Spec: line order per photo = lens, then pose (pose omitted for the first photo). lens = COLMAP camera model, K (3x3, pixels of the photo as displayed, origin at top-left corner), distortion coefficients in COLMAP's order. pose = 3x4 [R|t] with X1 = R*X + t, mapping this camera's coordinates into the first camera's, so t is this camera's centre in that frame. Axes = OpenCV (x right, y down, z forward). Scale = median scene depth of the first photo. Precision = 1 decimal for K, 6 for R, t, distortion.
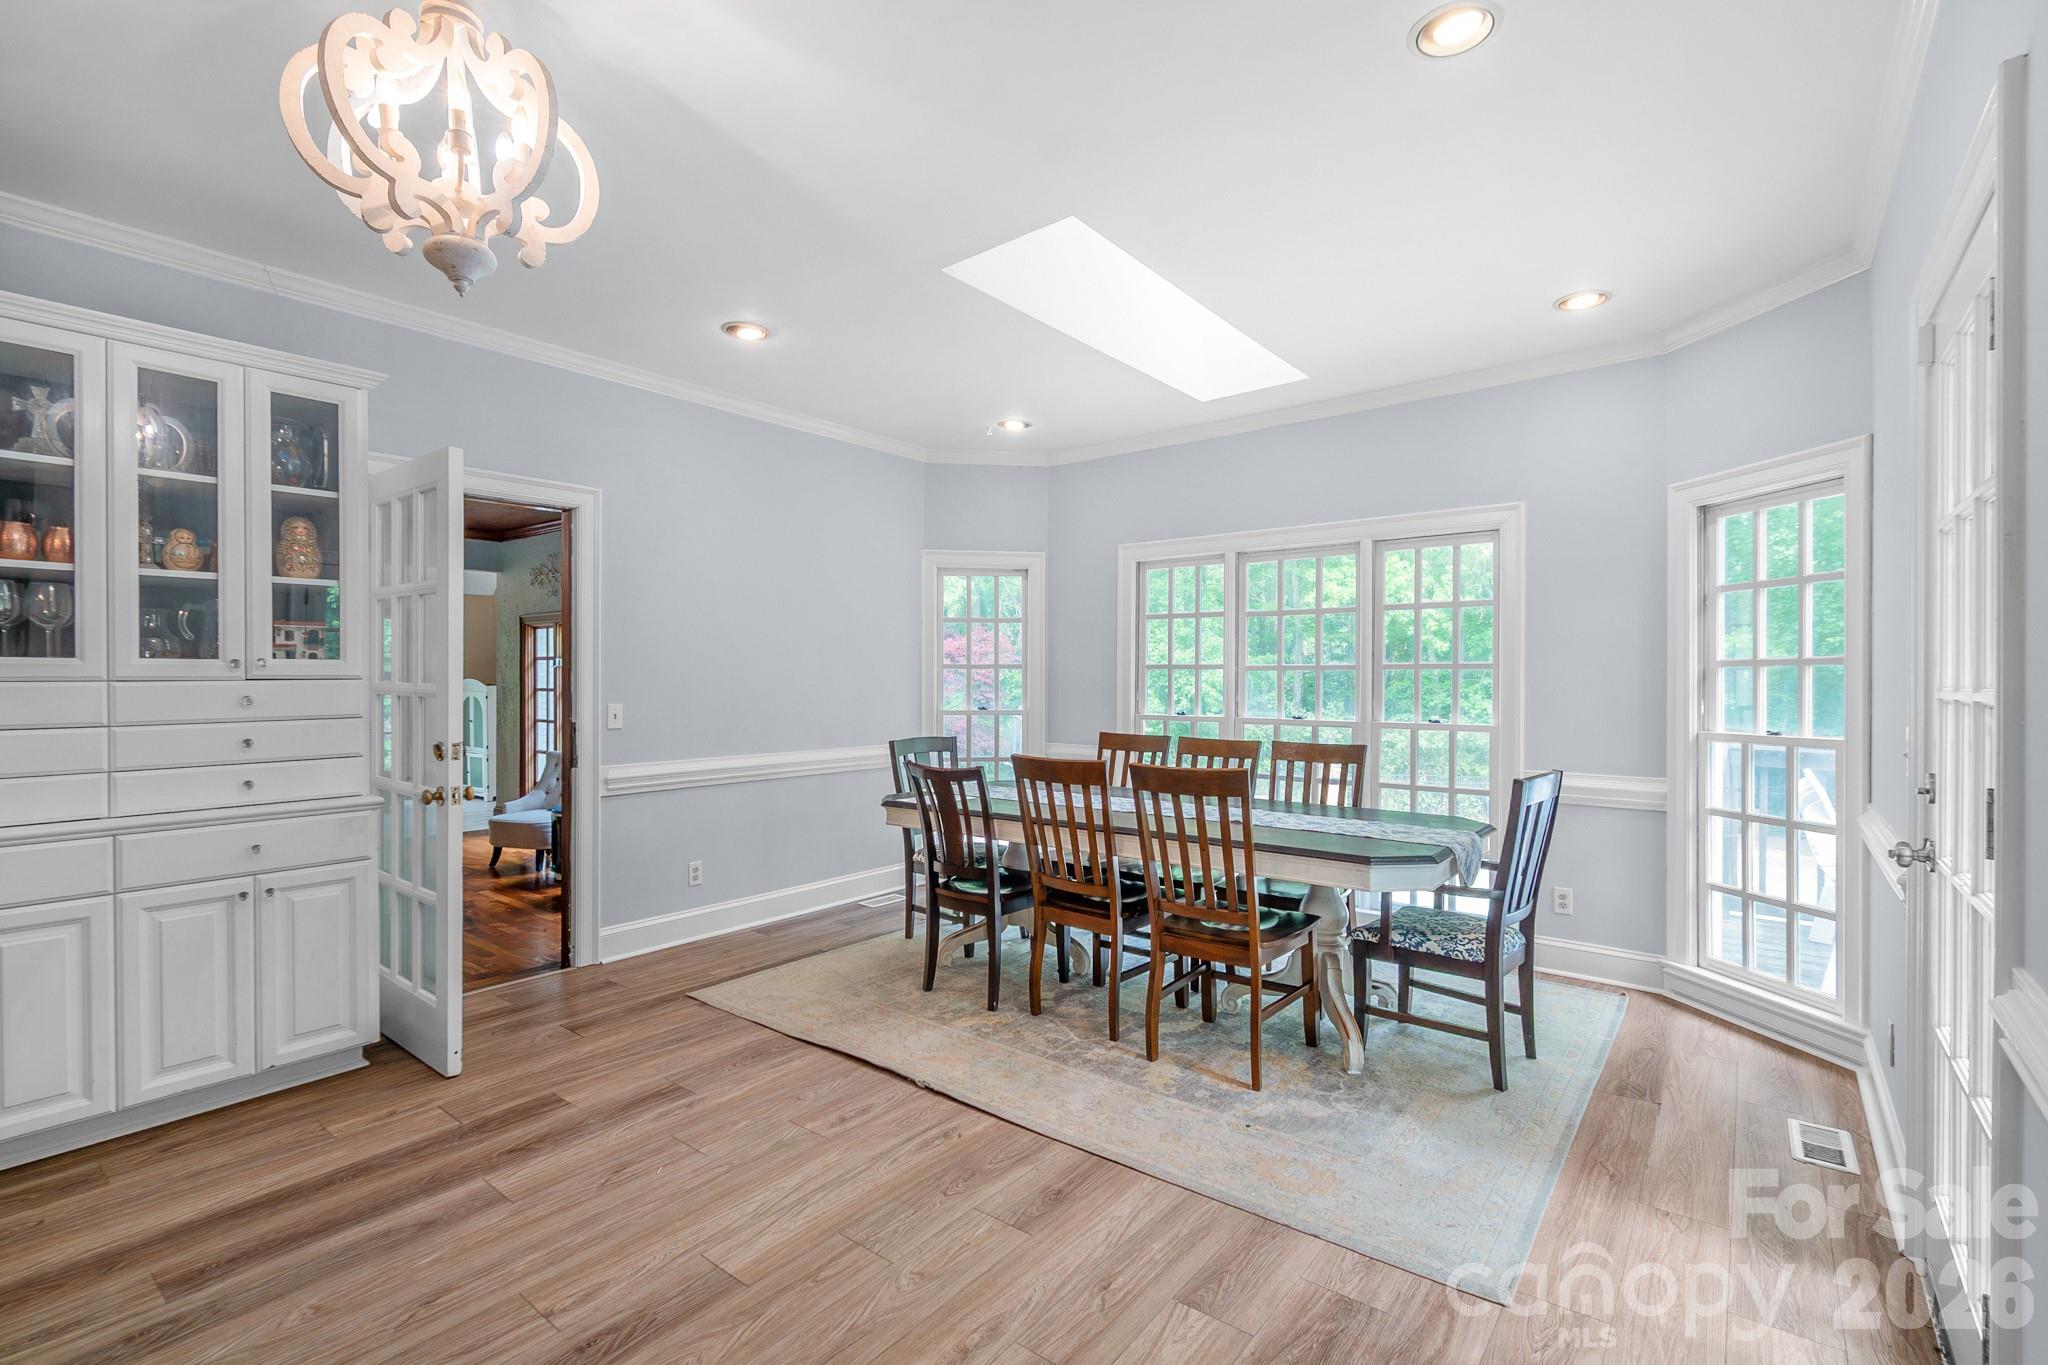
lens RADIAL K [[934.6, 0, 1024.0], [0, 934.6, 682.5], [0, 0, 1]] dist [0.001378, -0.000230]
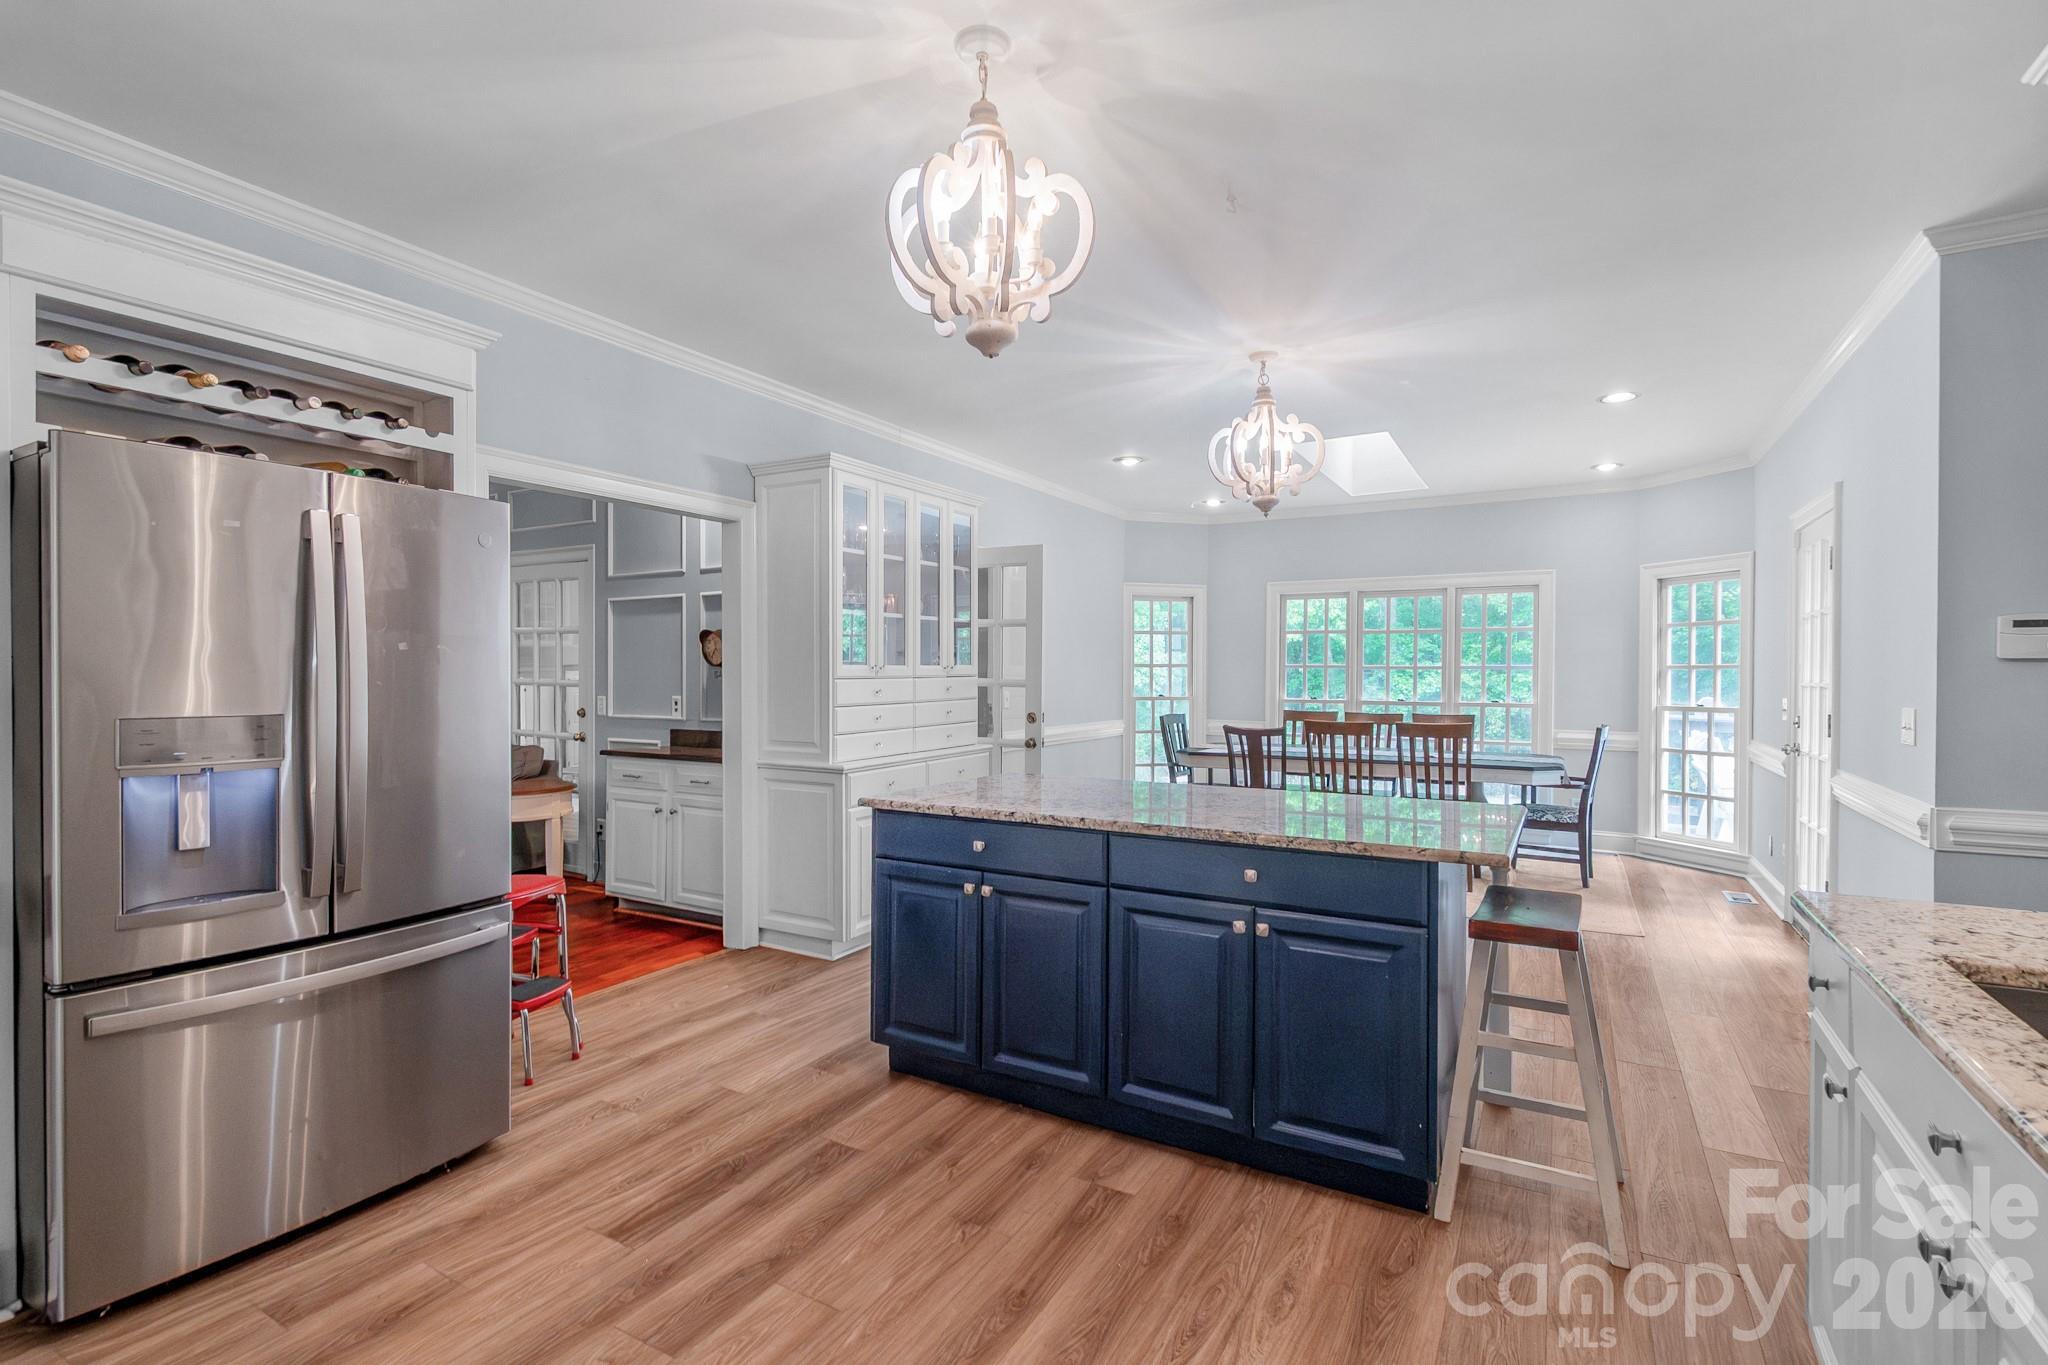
lens RADIAL K [[945.2, 0, 1037.1], [0, 945.2, 685.2], [0, 0, 1]] dist [0.004554, 0.000807]
pose [[0.988341, -0.003705, 0.152210, -0.735206], [0.002001, 0.999934, 0.011346, -0.008626], [-0.152242, -0.010910, 0.988283, -0.614314]]
